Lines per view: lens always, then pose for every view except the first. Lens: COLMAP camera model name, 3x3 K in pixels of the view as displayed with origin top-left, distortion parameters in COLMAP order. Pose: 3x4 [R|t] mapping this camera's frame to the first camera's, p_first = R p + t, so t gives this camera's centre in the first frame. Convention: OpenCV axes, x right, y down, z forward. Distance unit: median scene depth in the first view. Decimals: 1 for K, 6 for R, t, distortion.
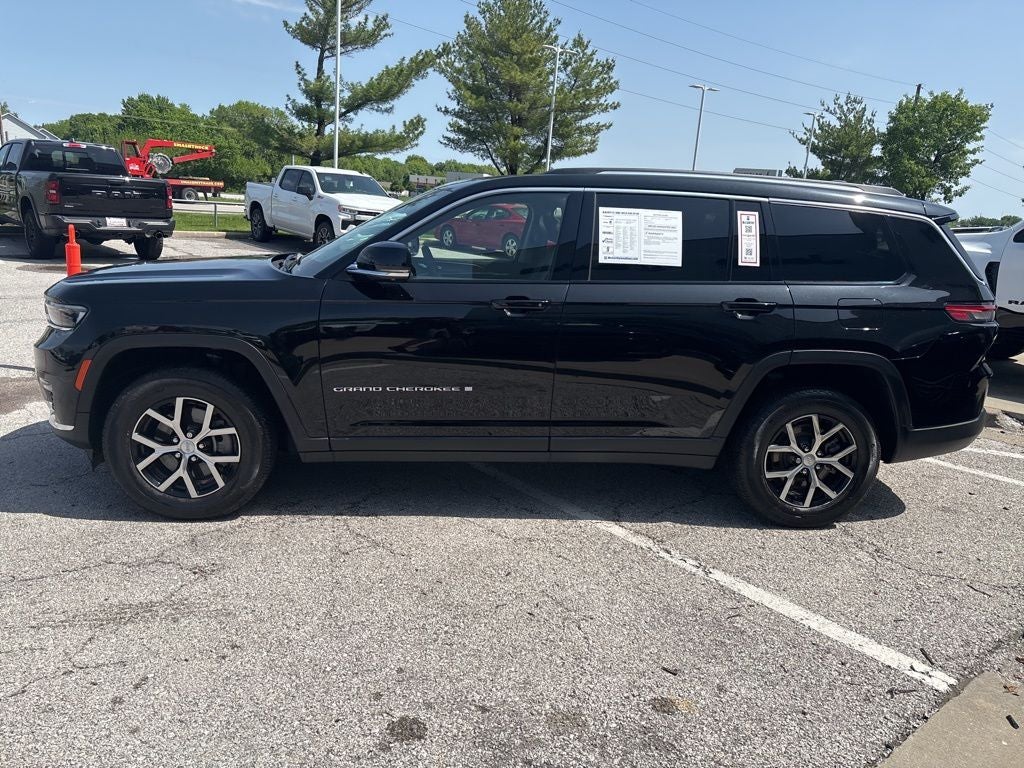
lens RADIAL K [[768.6, 0, 505.7], [0, 768.6, 393.1], [0, 0, 1]] dist [0.030954, -0.028987]
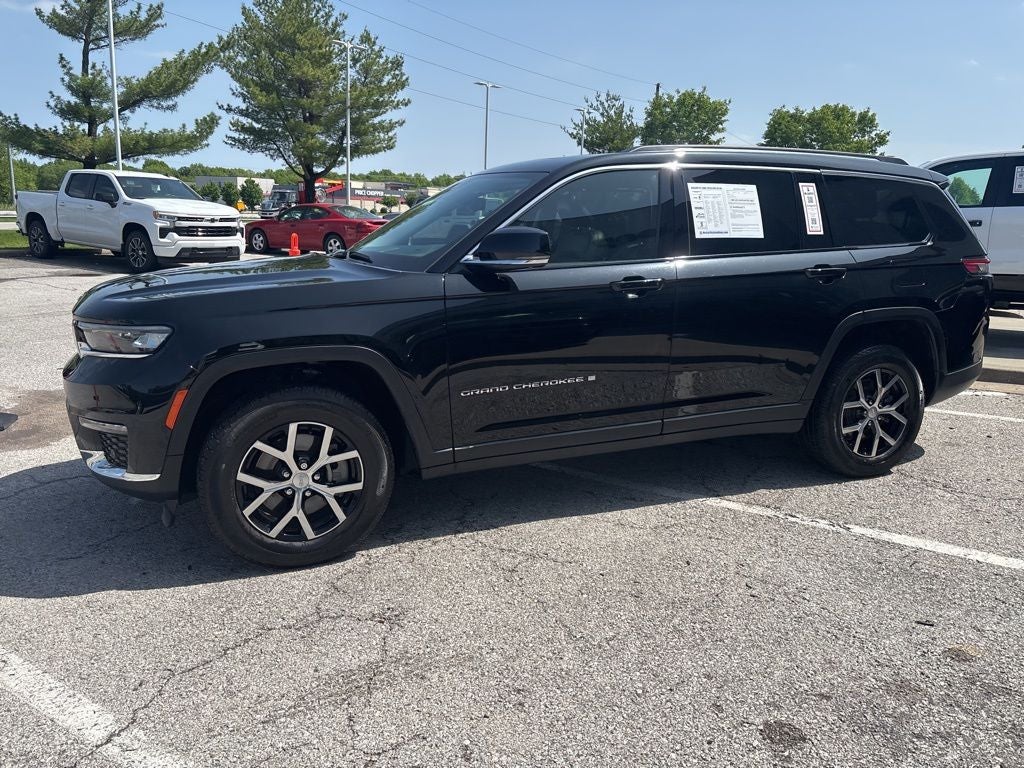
lens RADIAL K [[765.8, 0, 502.2], [0, 765.8, 387.3], [0, 0, 1]] dist [0.043478, -0.050222]
pose [[0.955422, -0.108853, 0.274444, -0.070568], [0.110425, 0.993836, 0.009765, -0.002718], [-0.273815, 0.020976, 0.961554, 0.020307]]
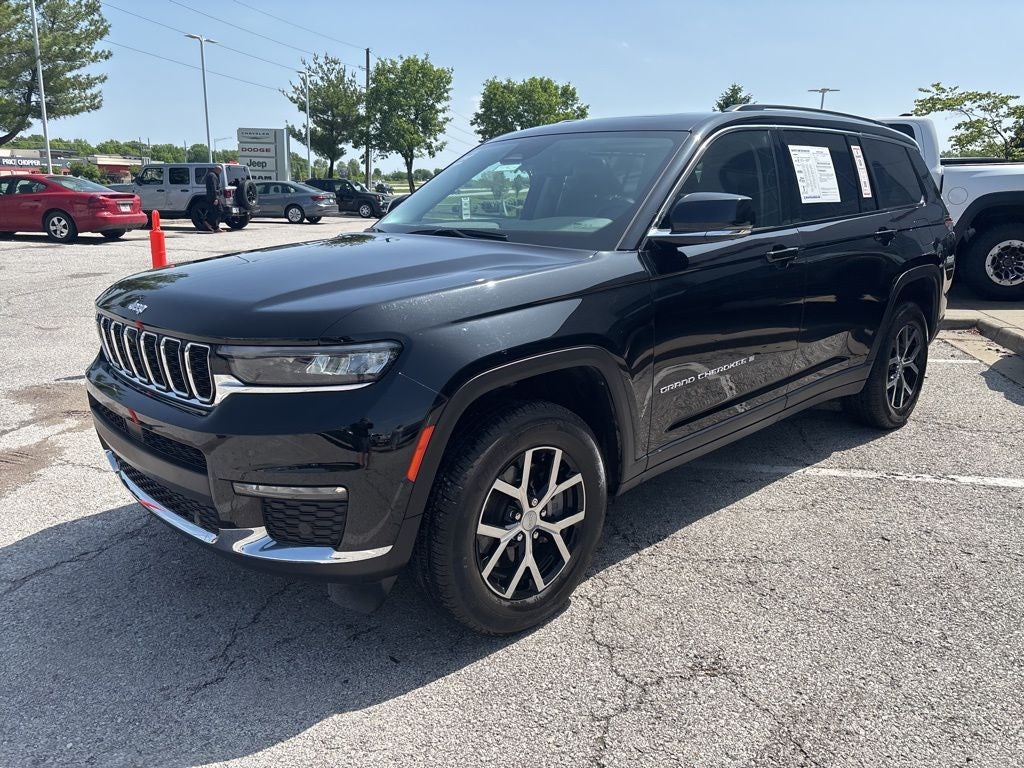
lens RADIAL K [[779.2, 0, 498.5], [0, 779.2, 385.3], [0, 0, 1]] dist [0.011702, -0.000101]
pose [[0.783851, -0.208915, 0.584749, -0.135198], [0.189897, 0.977237, 0.094586, -0.019330], [-0.591199, 0.036901, 0.805681, 0.077695]]
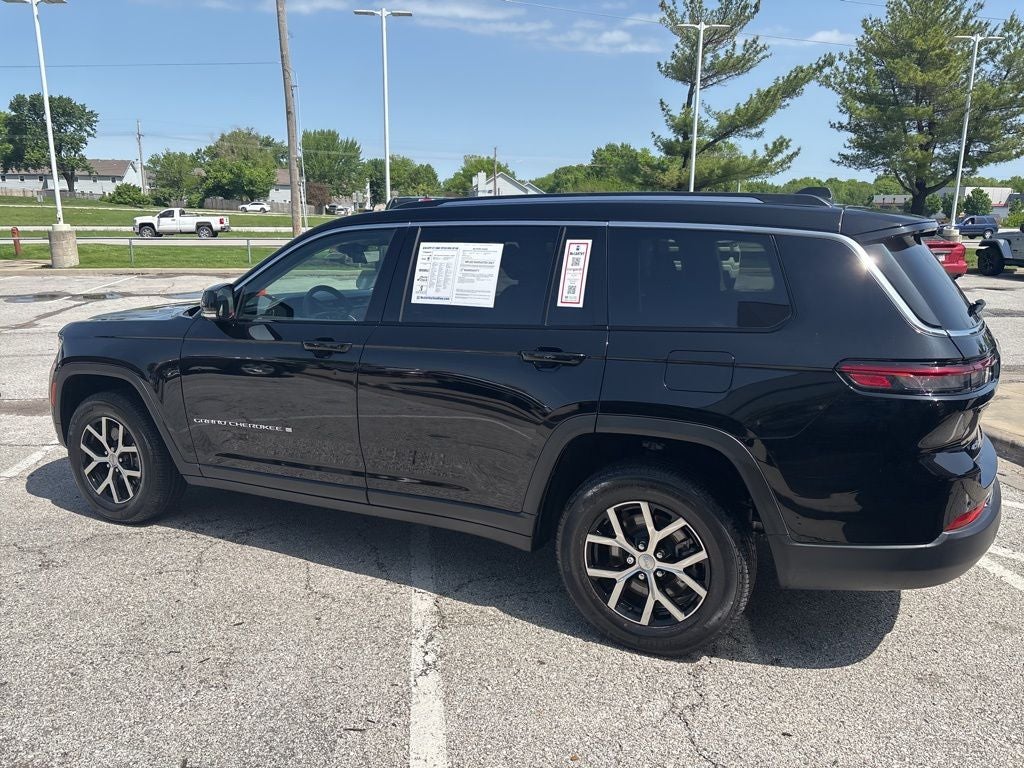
lens RADIAL K [[769.4, 0, 512.0], [0, 769.4, 384.0], [0, 0, 1]] dist [0.043939, -0.047826]
pose [[0.847640, 0.051625, -0.528055, 0.122045], [-0.077585, 0.996617, -0.027107, -0.010150], [0.524869, 0.063946, 0.848778, 0.050907]]
